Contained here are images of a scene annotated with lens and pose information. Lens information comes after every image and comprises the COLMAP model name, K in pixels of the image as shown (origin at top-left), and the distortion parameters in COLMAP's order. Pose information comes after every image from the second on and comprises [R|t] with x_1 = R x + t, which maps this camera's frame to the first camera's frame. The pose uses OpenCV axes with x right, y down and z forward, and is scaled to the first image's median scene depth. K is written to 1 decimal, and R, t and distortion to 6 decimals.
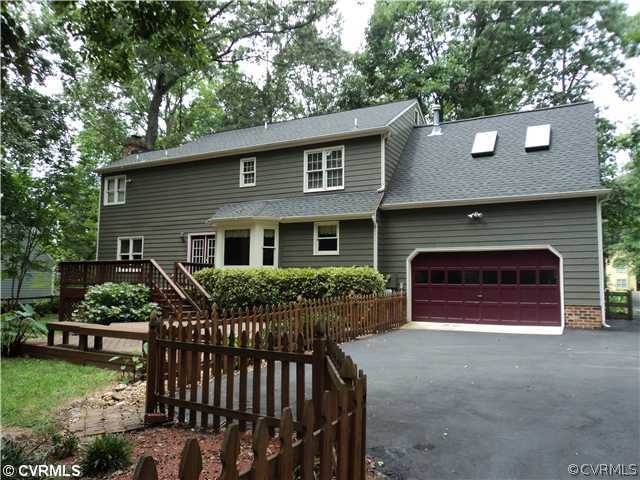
lens RADIAL K [[507.3, 0, 317.6], [0, 507.3, 237.5], [0, 0, 1]] dist [-0.034948, 0.014037]
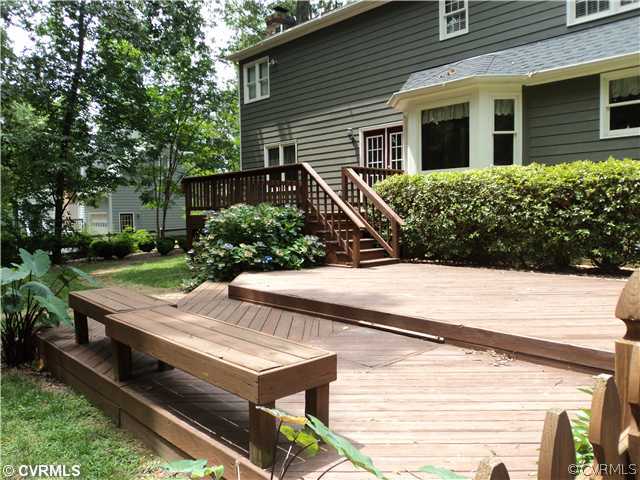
lens RADIAL K [[507.3, 0, 318.3], [0, 507.3, 238.9], [0, 0, 1]] dist [-0.034948, 0.014037]
pose [[0.949423, -0.011970, -0.313772, -0.122380], [0.059171, 0.988191, 0.141343, 0.046317], [0.308375, -0.152760, 0.938919, 0.415910]]
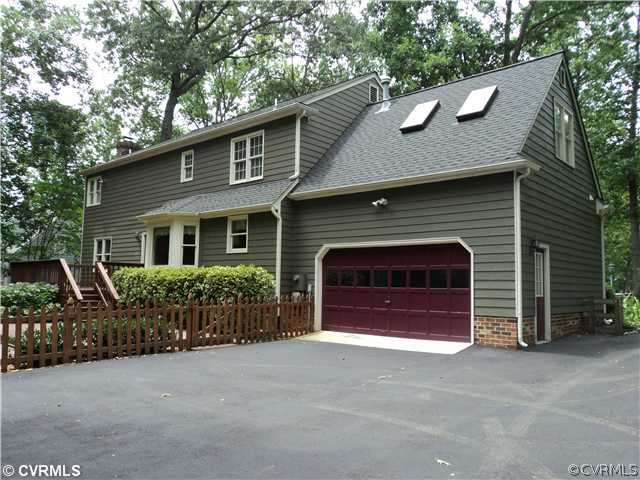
lens RADIAL K [[507.3, 0, 318.9], [0, 507.3, 241.1], [0, 0, 1]] dist [-0.034948, 0.014037]
pose [[0.973082, -0.014089, -0.230028, 0.360947], [0.015309, 0.999877, 0.003519, 0.012521], [0.229950, -0.006946, 0.973178, 0.162161]]
